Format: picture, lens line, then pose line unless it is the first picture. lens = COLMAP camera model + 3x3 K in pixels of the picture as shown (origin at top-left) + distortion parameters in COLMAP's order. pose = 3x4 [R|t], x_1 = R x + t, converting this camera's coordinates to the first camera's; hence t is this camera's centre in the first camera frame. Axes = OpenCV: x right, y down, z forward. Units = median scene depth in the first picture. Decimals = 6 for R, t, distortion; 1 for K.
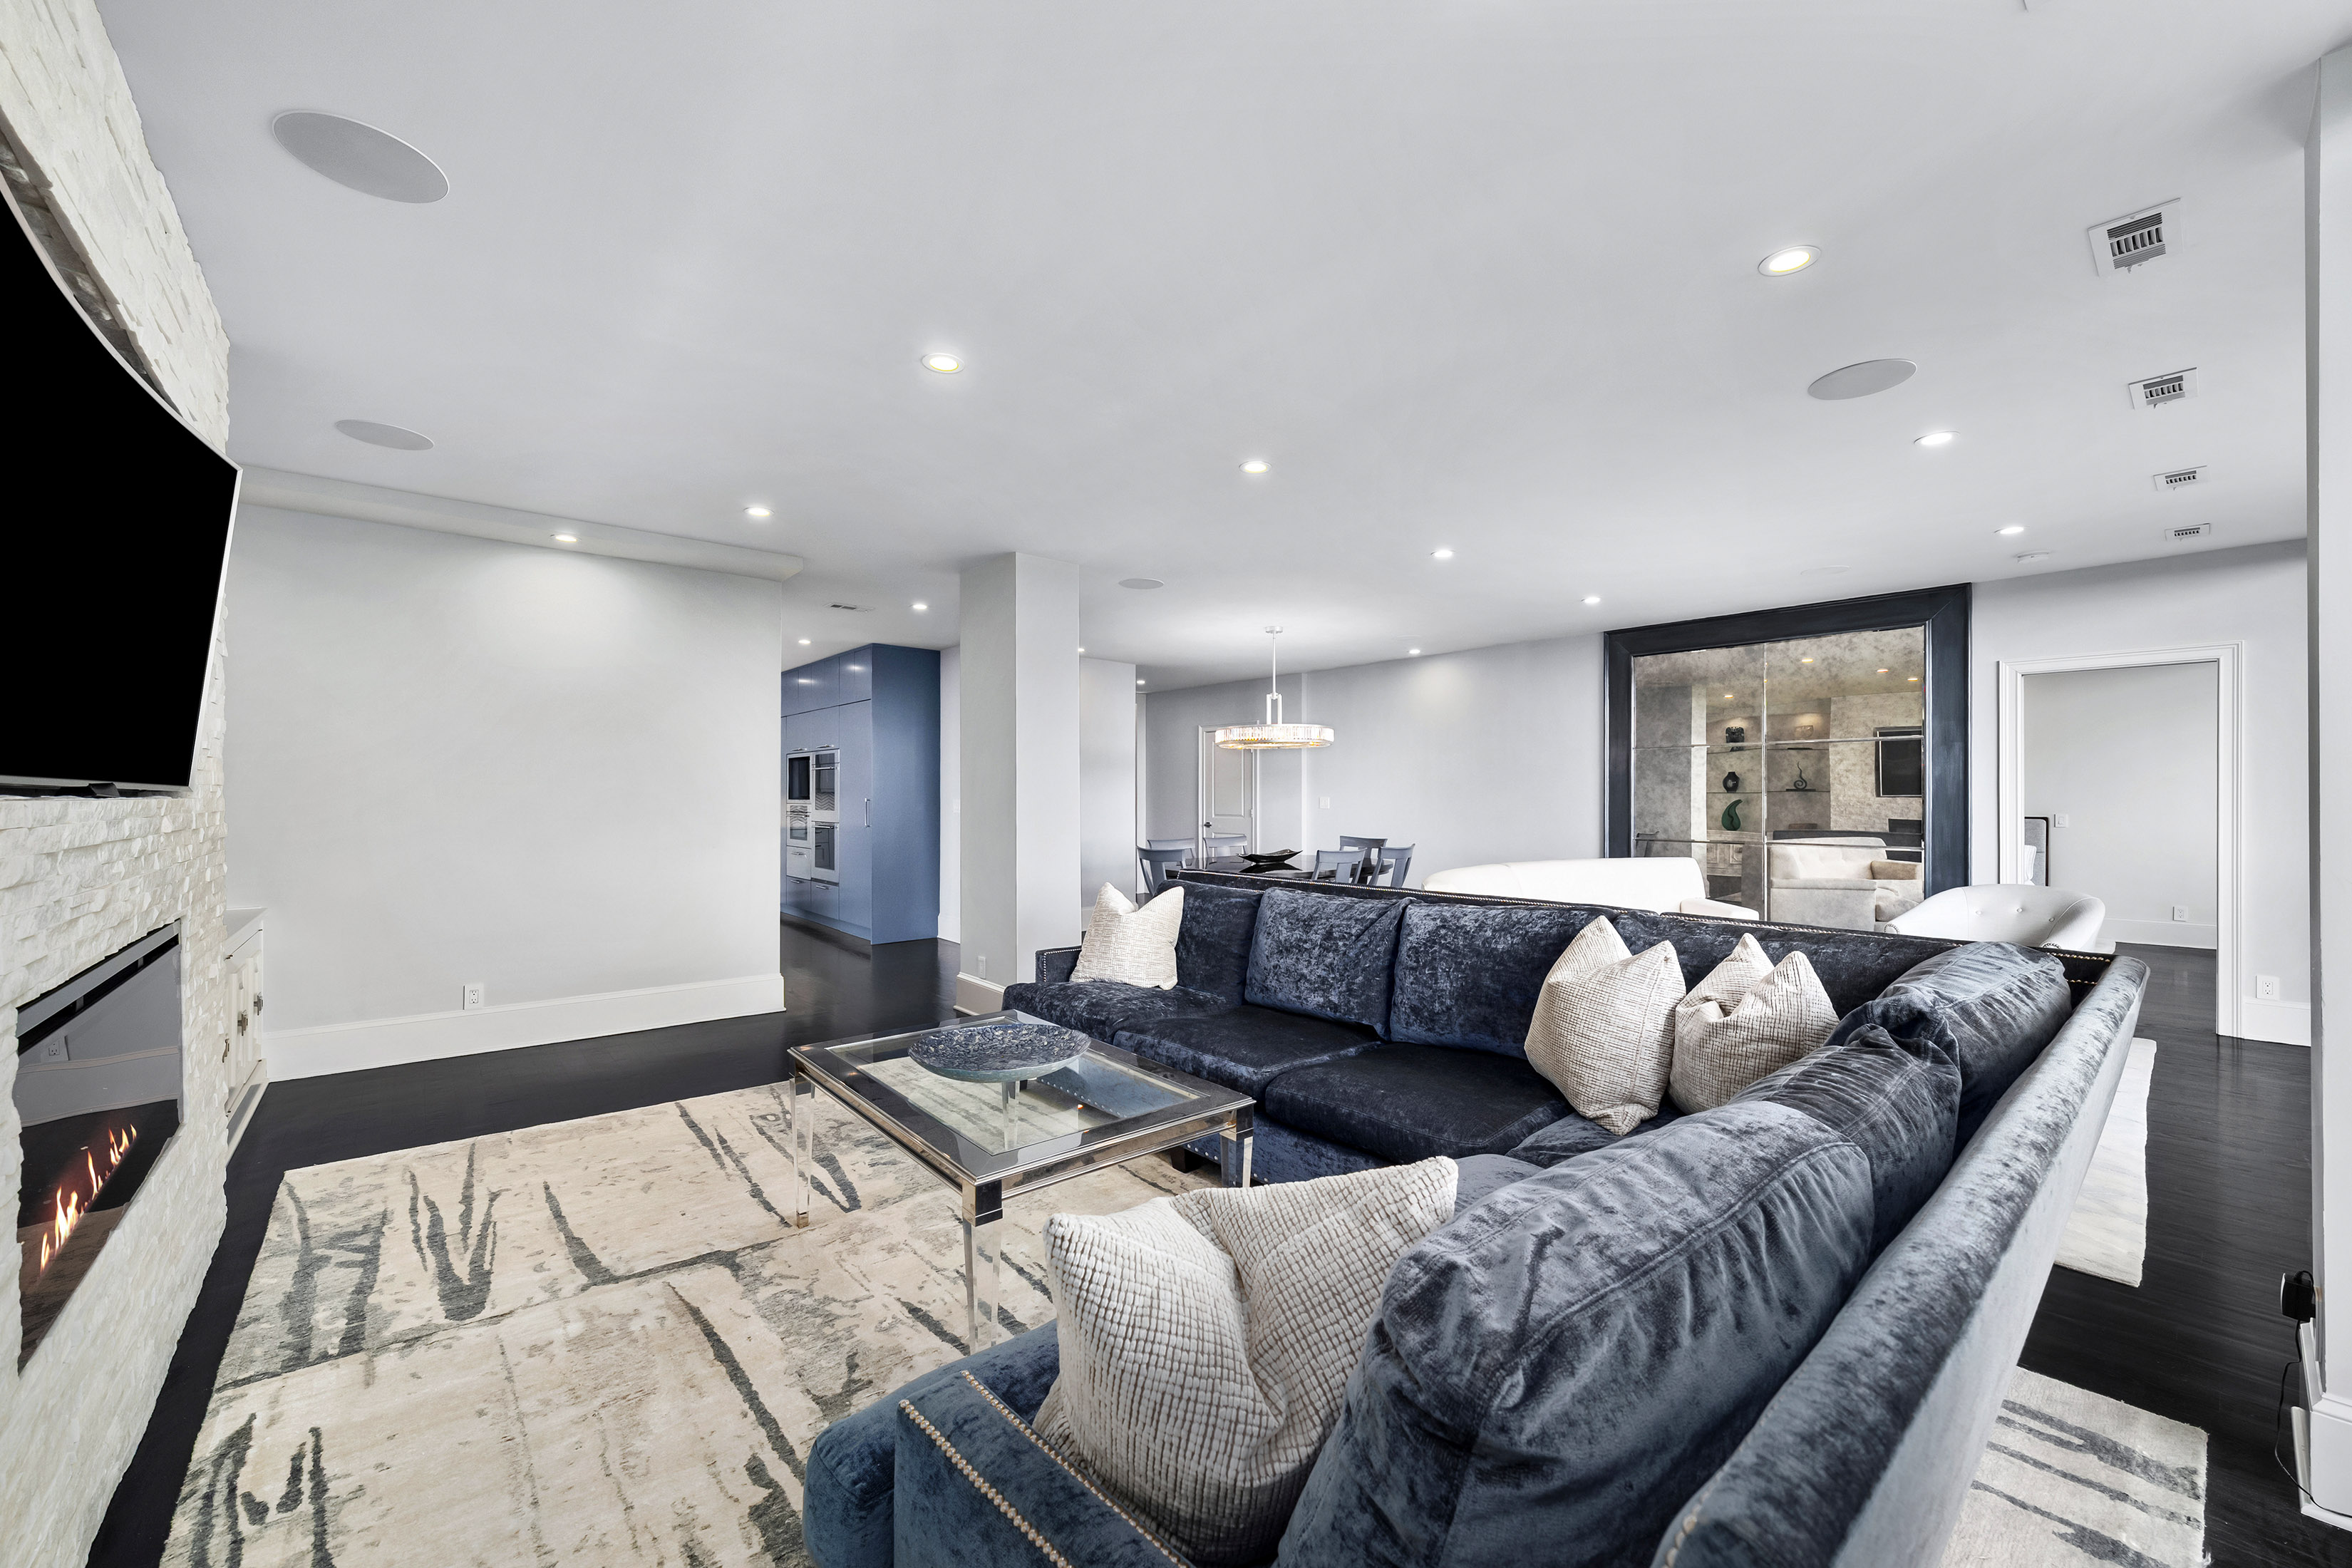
lens RADIAL K [[914.0, 0, 1187.3], [0, 914.0, 787.0], [0, 0, 1]] dist [0.000445, 0.000123]
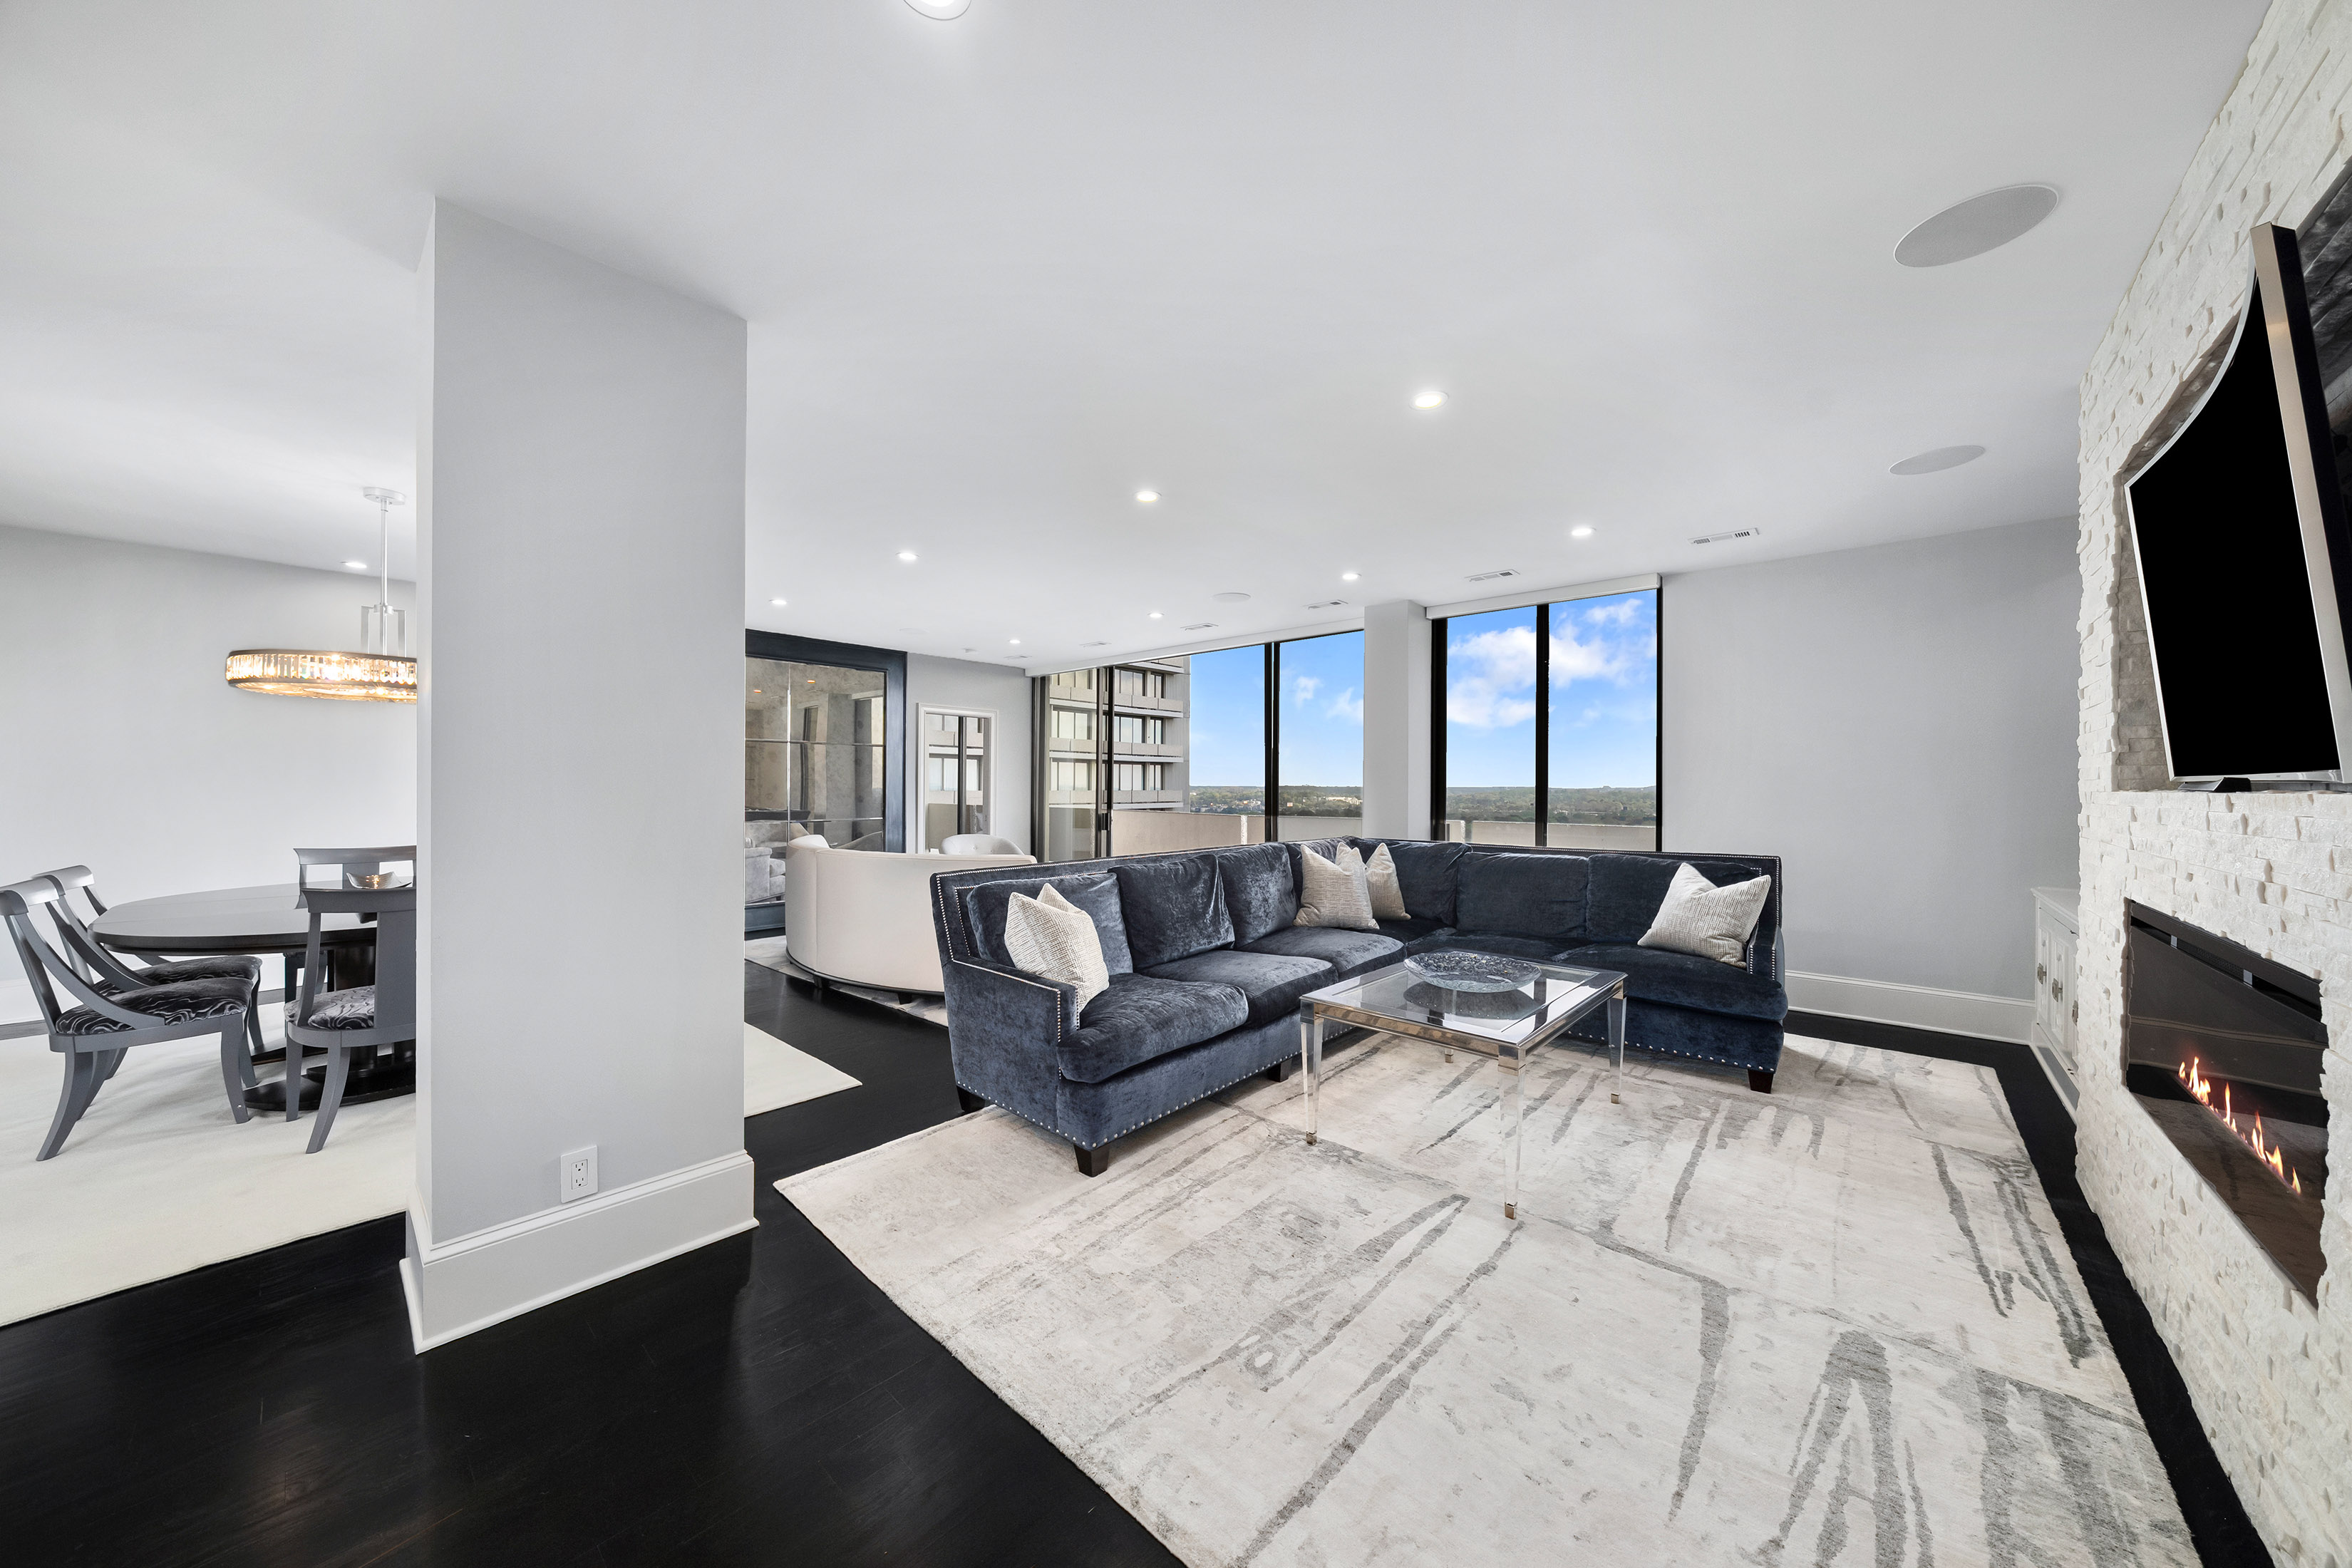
lens RADIAL K [[782.1, 0, 1179.0], [0, 782.1, 782.0], [0, 0, 1]] dist [-0.000525, -0.000169]
pose [[-0.128979, 0.004361, 0.991638, -1.386089], [-0.013309, 0.999893, -0.006128, 0.017008], [-0.991558, -0.013988, -0.128907, 1.673543]]
